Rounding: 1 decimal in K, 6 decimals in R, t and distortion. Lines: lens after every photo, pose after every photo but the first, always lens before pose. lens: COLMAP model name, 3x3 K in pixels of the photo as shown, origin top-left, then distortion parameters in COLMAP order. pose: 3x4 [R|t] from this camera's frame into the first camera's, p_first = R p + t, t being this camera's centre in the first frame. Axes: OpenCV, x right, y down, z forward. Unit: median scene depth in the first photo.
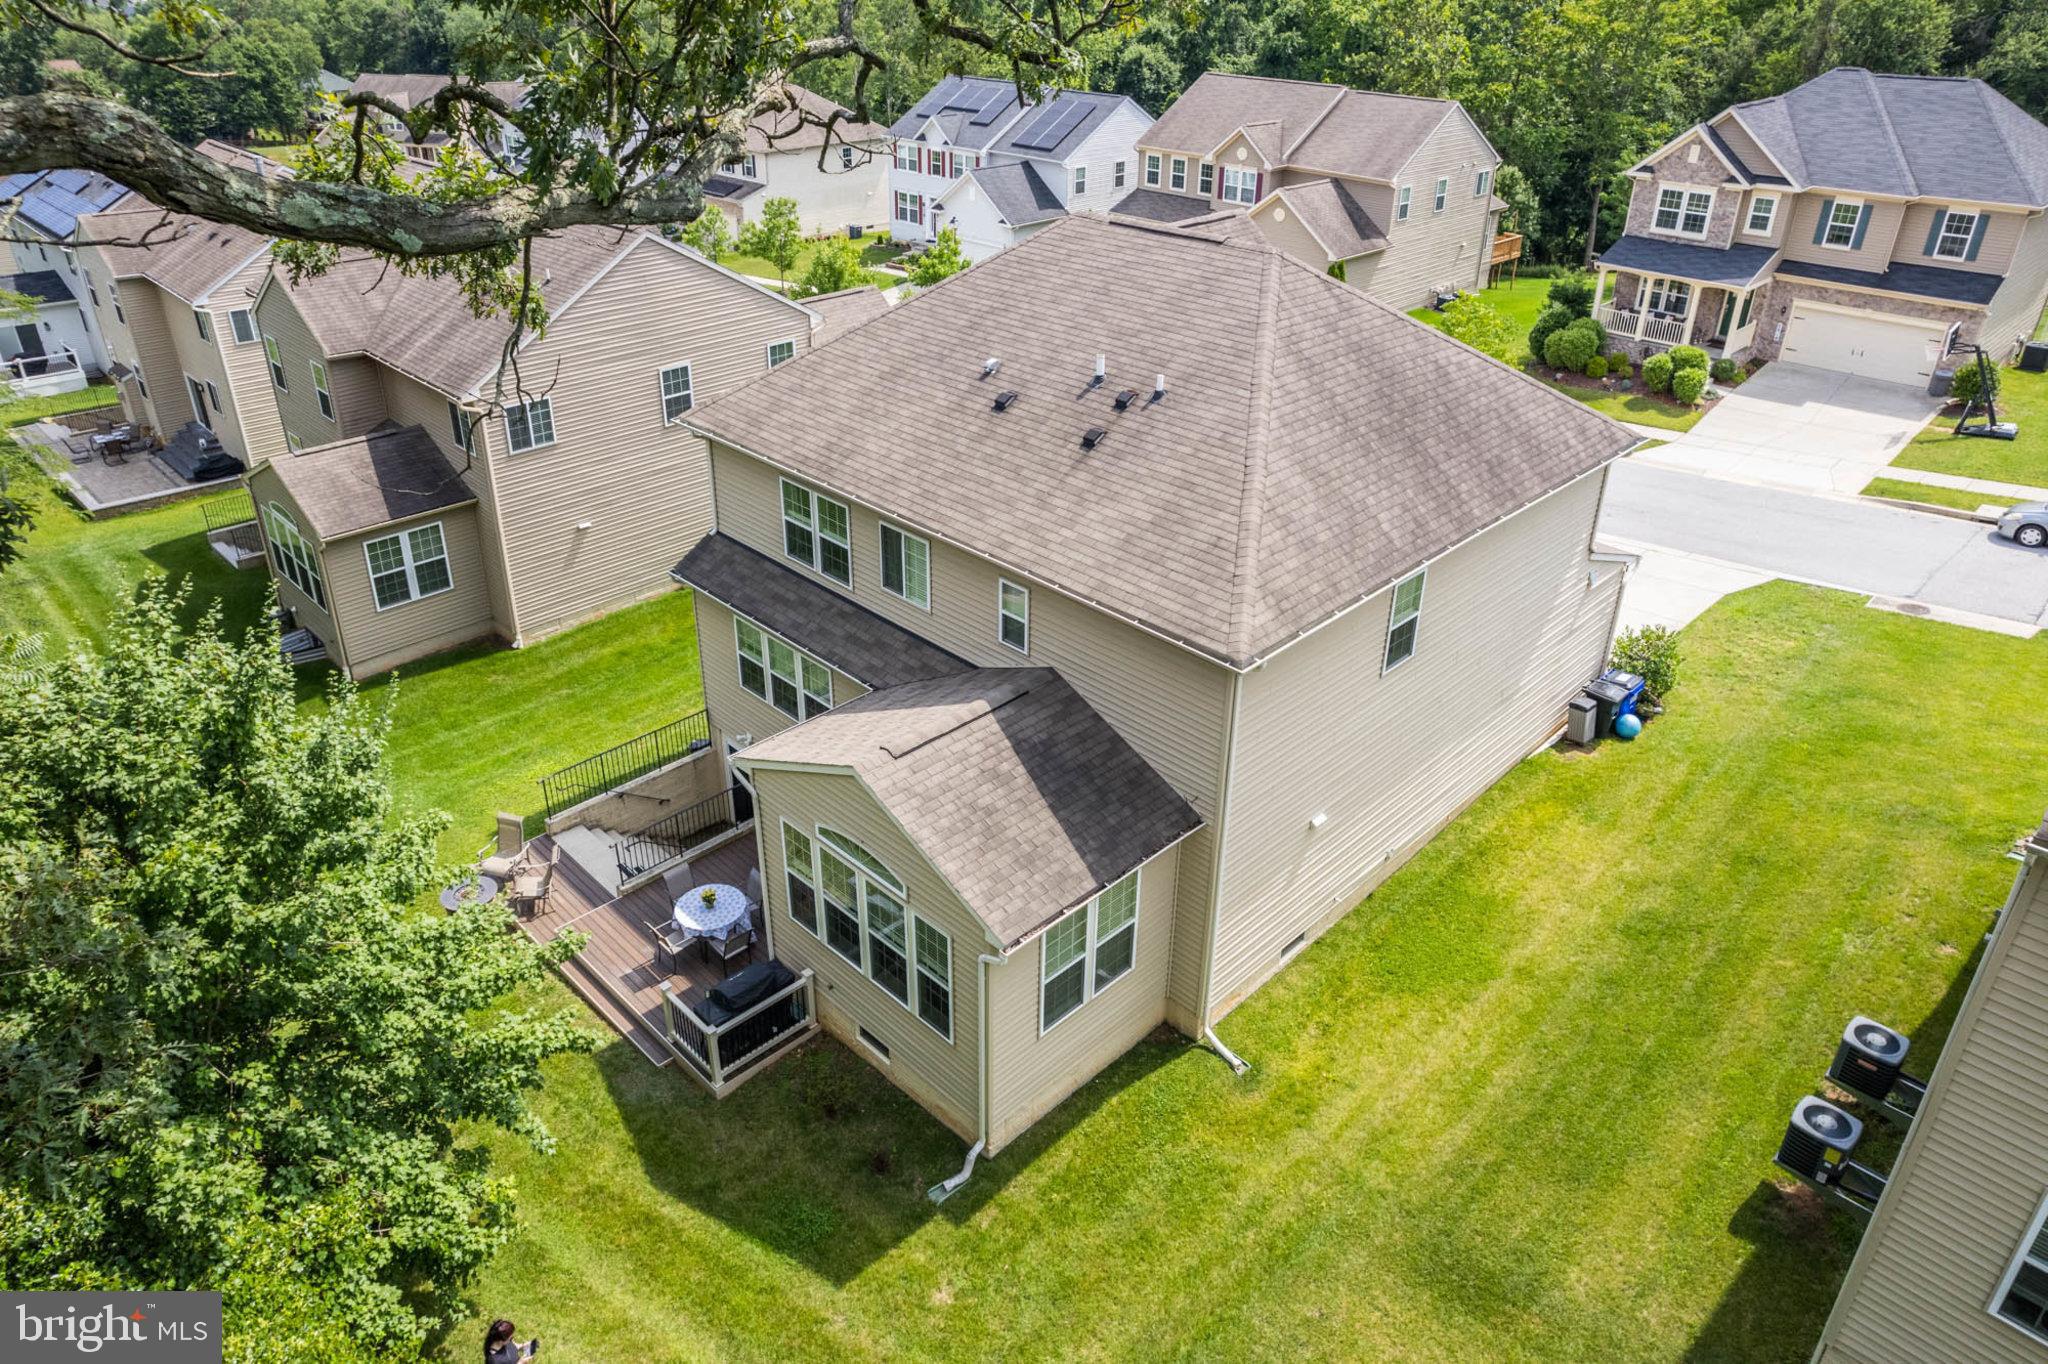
lens RADIAL K [[1271.7, 0, 1024.0], [0, 1271.7, 682.0], [0, 0, 1]] dist [0.032377, 0.000186]
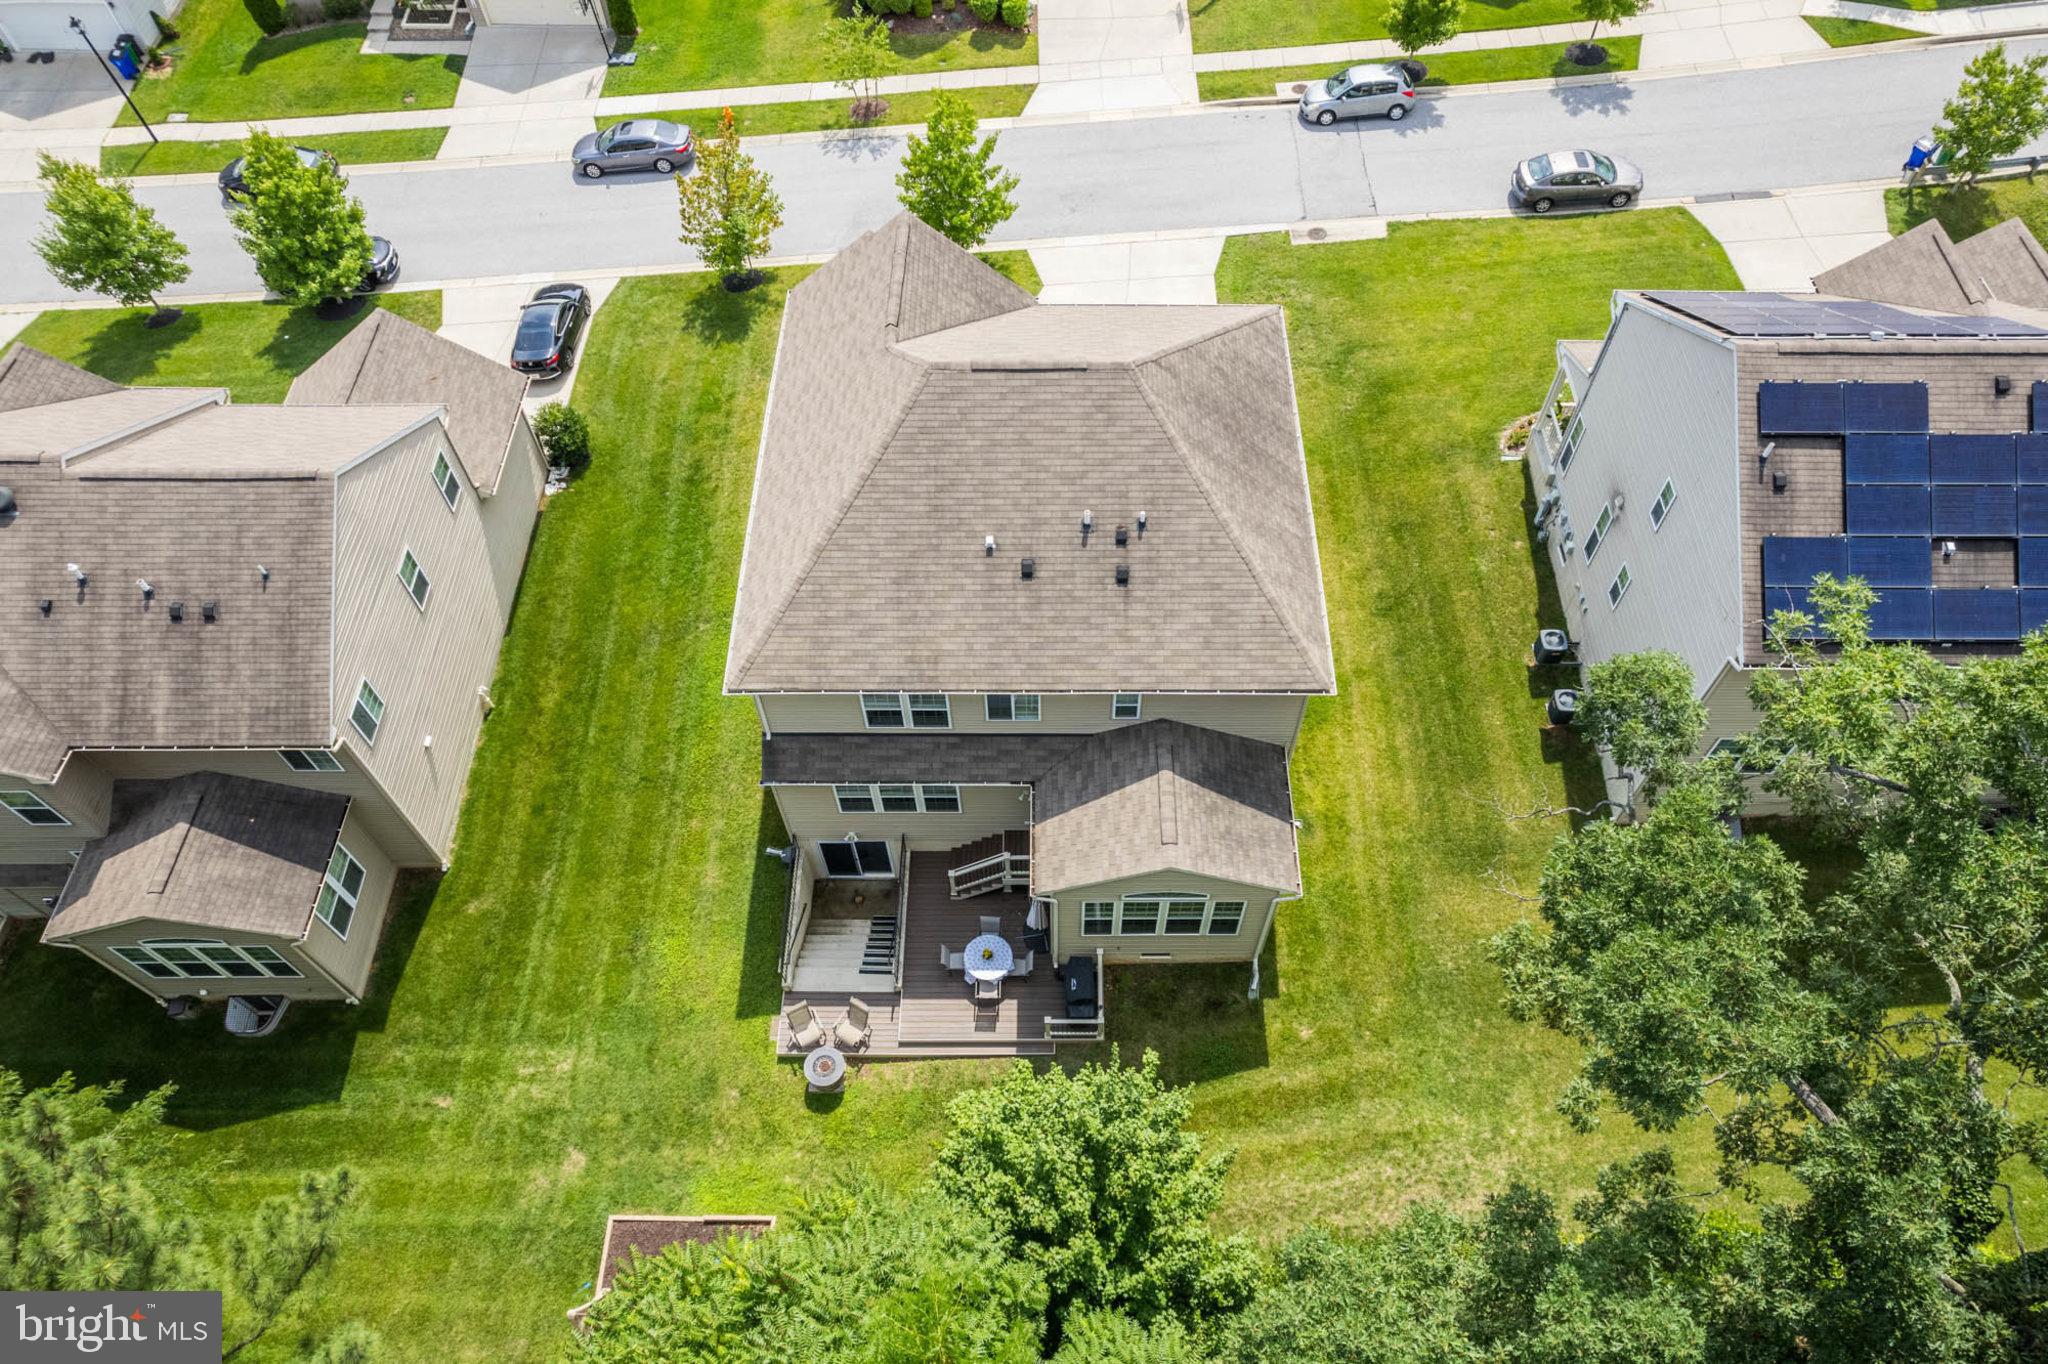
lens RADIAL K [[1290.2, 0, 1018.6], [0, 1290.2, 796.6], [0, 0, 1]] dist [-0.018205, -0.001857]
pose [[0.711672, -0.622494, 0.325613, -0.362512], [0.379722, 0.730814, 0.567206, -0.483945], [-0.591045, -0.280022, 0.756474, -0.053816]]
